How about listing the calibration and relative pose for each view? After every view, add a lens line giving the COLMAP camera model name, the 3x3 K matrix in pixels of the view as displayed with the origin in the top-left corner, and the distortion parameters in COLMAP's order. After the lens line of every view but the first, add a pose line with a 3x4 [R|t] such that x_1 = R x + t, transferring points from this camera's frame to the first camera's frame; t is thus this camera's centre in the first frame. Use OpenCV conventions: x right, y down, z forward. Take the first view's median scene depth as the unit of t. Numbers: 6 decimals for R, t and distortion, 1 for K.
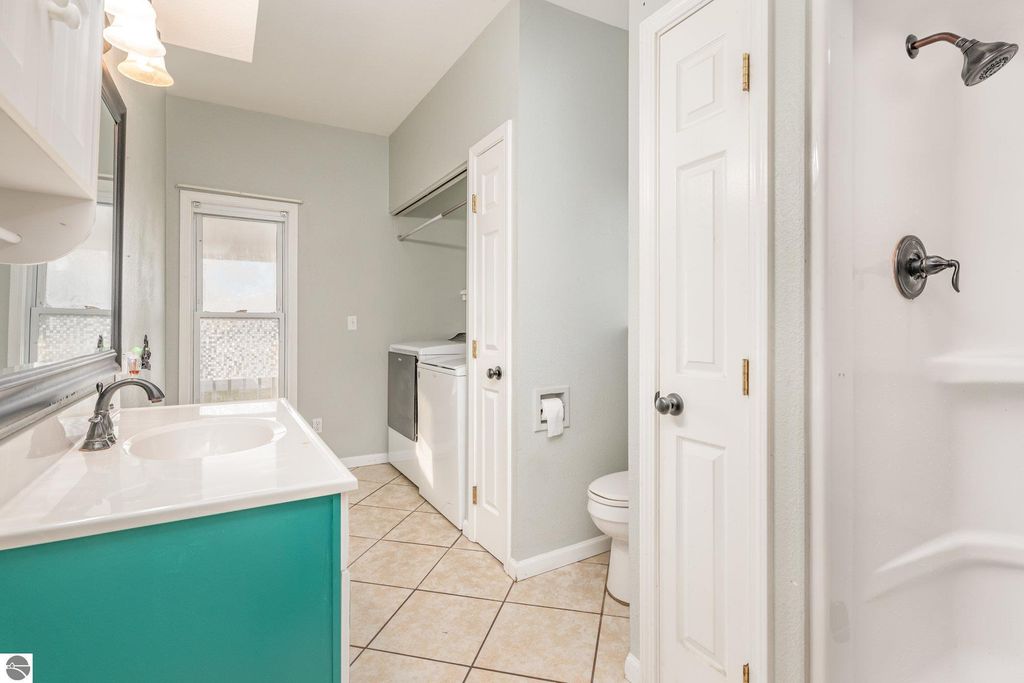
lens RADIAL K [[500.6, 0, 522.5], [0, 500.6, 325.7], [0, 0, 1]] dist [0.004602, -0.000663]
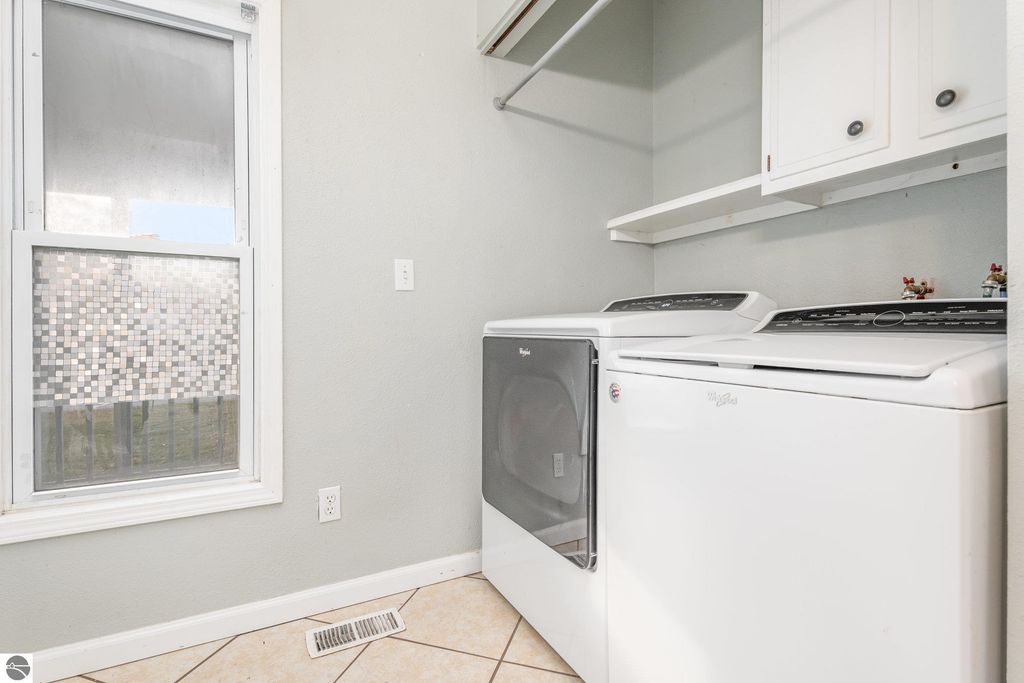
lens RADIAL K [[500.6, 0, 519.9], [0, 500.6, 329.6], [0, 0, 1]] dist [0.004602, -0.000663]
pose [[0.998631, -0.008119, -0.051679, -0.237514], [0.008060, 0.999967, -0.001360, 0.051906], [0.051688, 0.000942, 0.998663, 0.617993]]
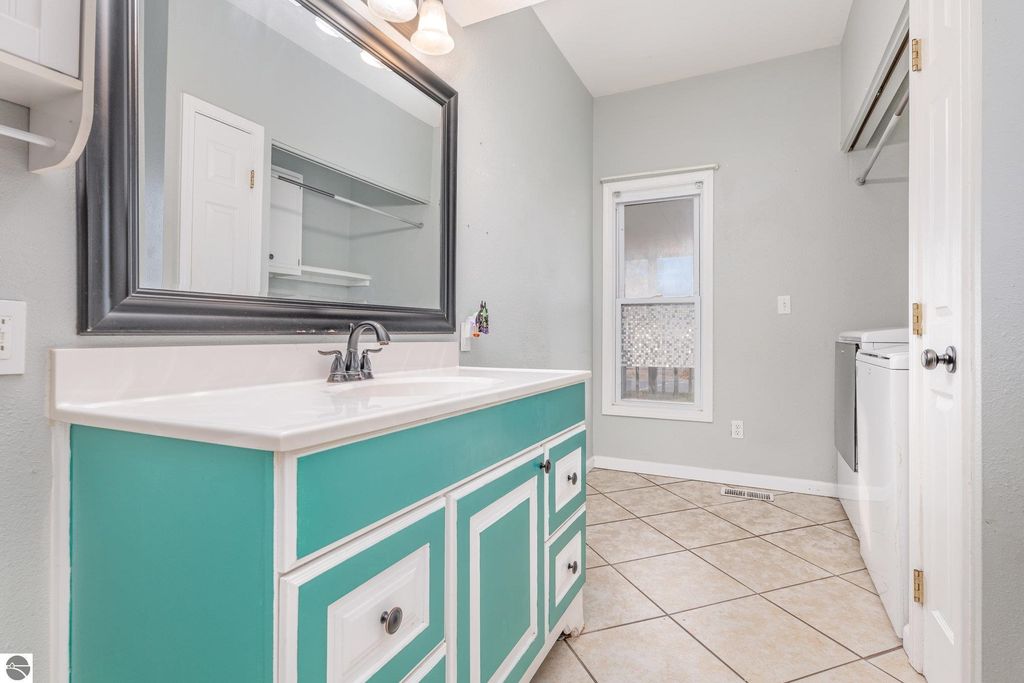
lens RADIAL K [[500.6, 0, 513.9], [0, 500.6, 335.6], [0, 0, 1]] dist [0.004602, -0.000663]
pose [[0.541568, -0.004804, -0.840643, 0.098027], [-0.000740, 0.999981, -0.006191, 0.053304], [0.840657, 0.003975, 0.541554, 0.256879]]
